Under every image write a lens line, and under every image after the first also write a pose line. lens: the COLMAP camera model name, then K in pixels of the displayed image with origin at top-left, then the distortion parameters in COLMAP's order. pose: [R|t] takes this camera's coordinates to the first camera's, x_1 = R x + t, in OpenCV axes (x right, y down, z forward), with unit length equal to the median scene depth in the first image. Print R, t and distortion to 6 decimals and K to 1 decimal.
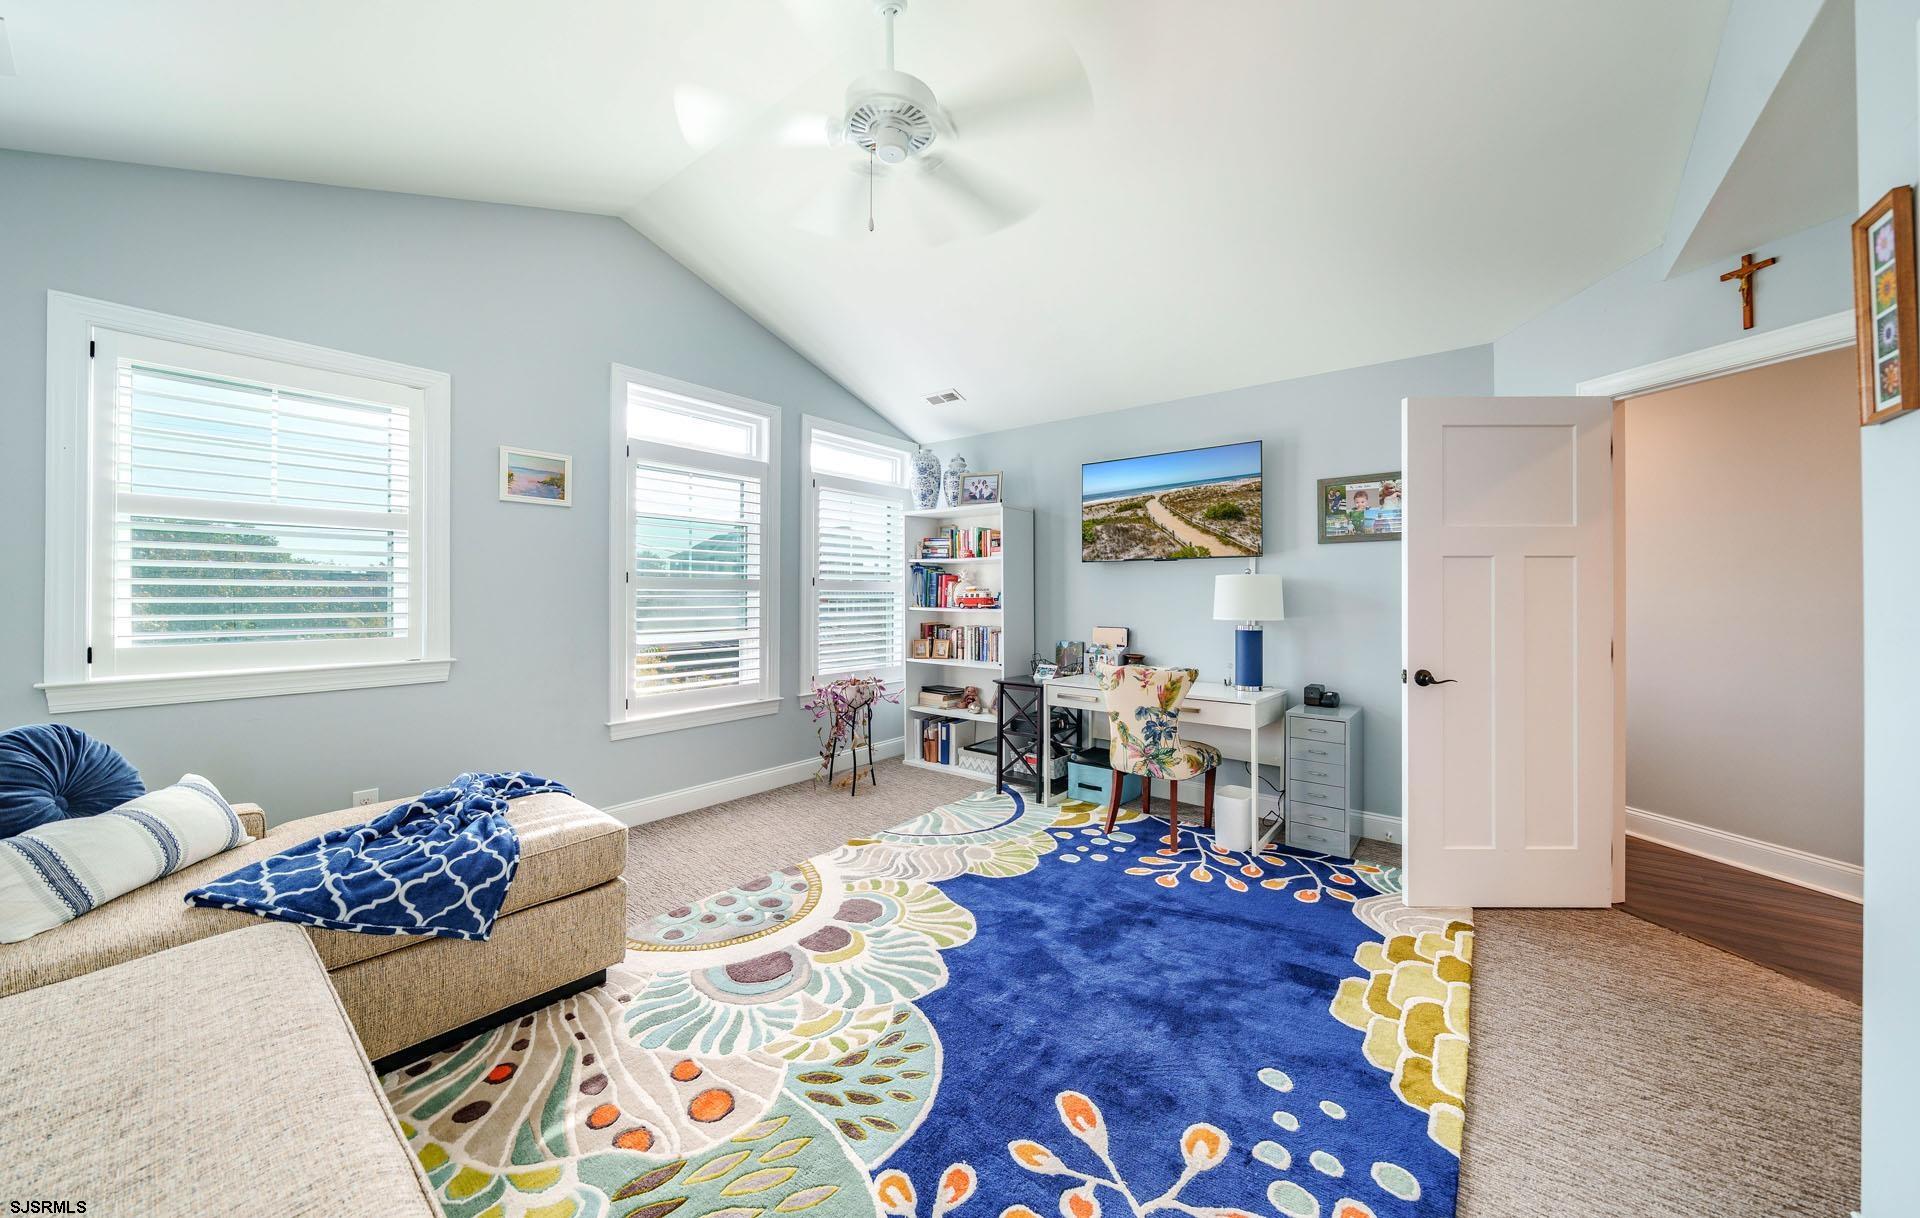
lens RADIAL K [[655.6, 0, 960.0], [0, 655.6, 609.0], [0, 0, 1]] dist [0.000099, 0.000004]
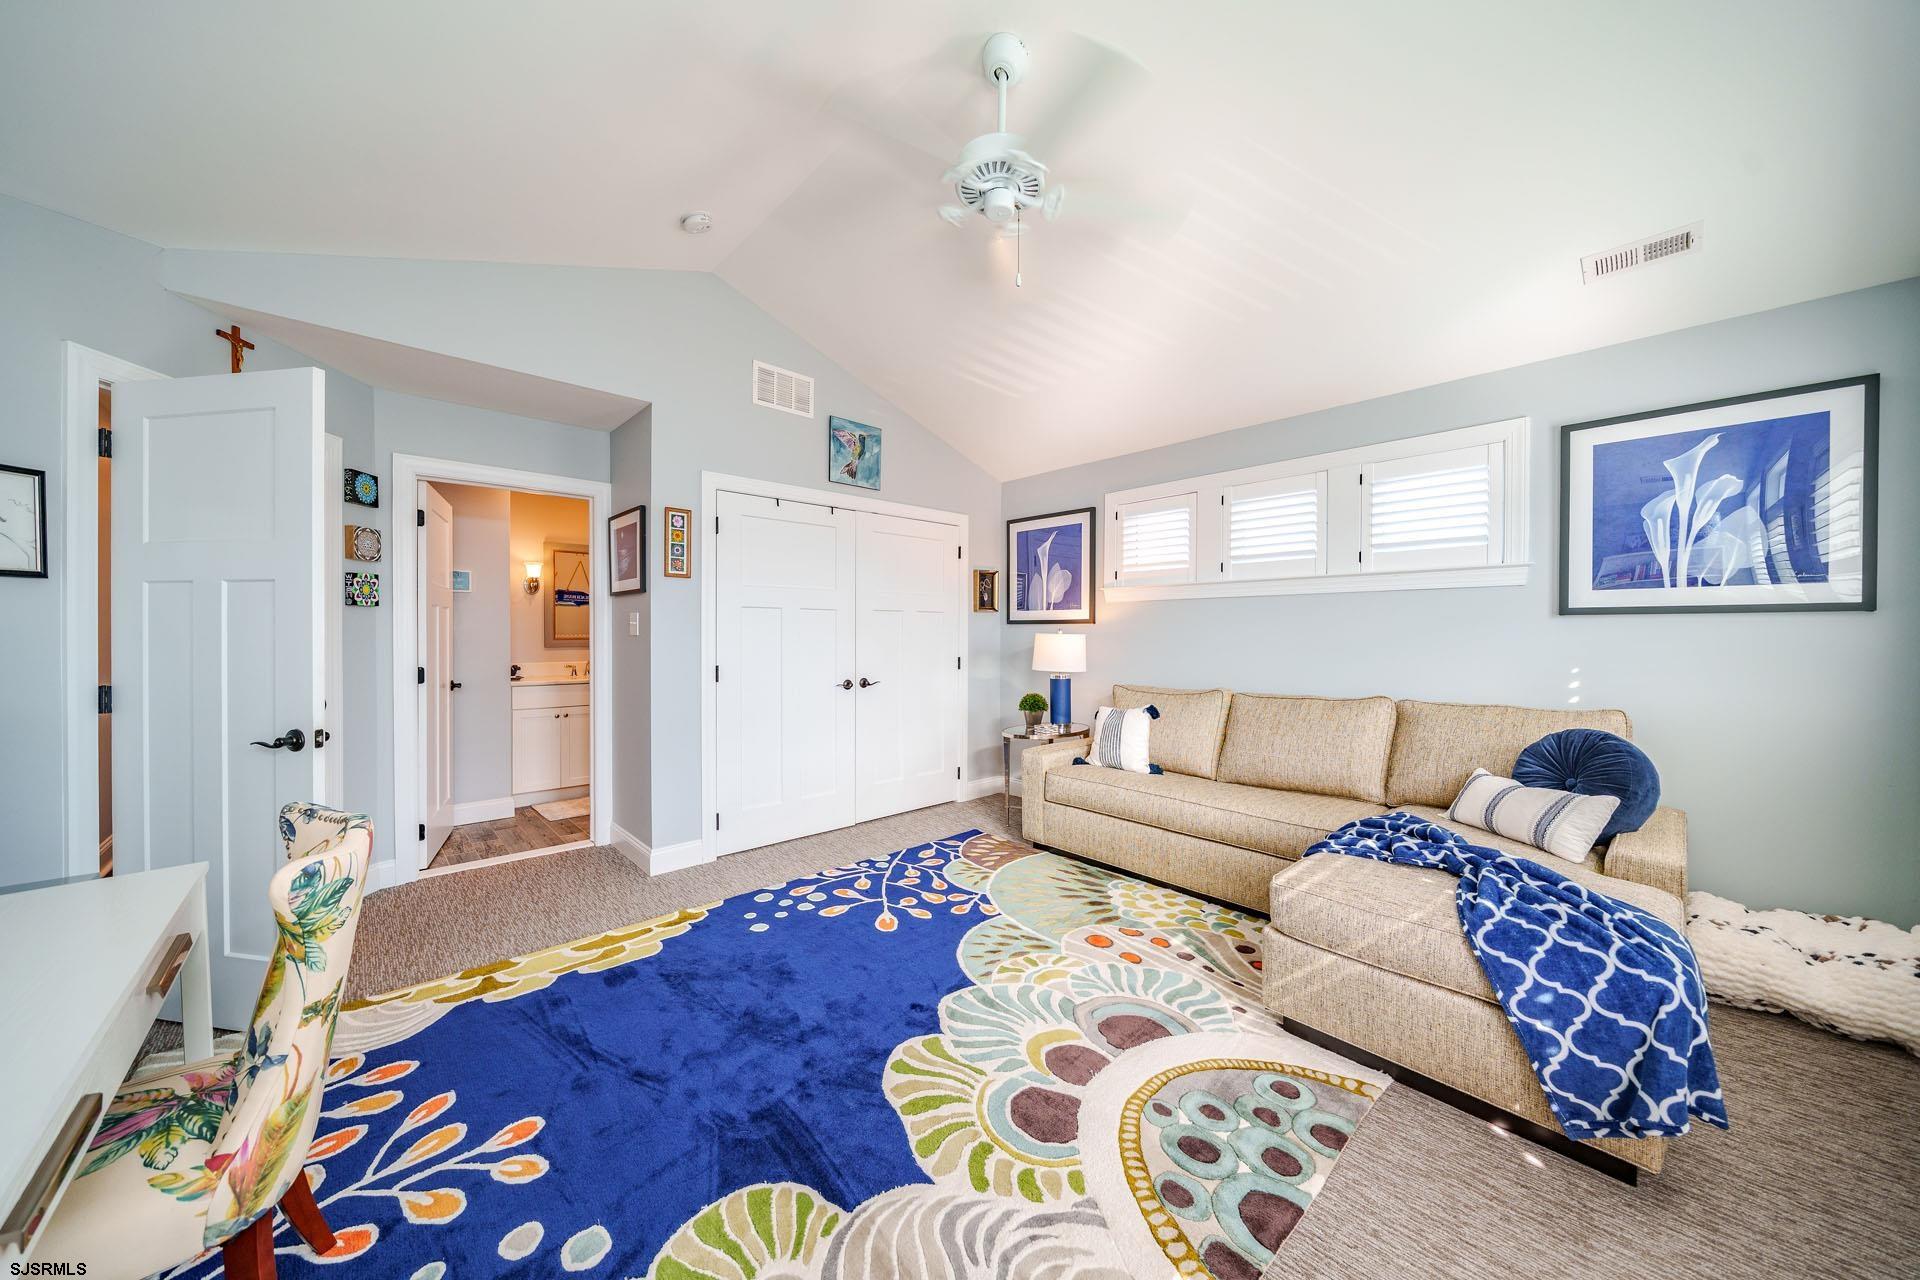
lens RADIAL K [[654.8, 0, 960.0], [0, 654.8, 640.0], [0, 0, 1]] dist [-0.000244, -0.000006]
pose [[-0.990658, -0.006662, 0.136208, -0.185056], [-0.002722, 0.999573, 0.029094, -0.041760], [-0.136344, 0.028451, -0.990253, 1.980452]]
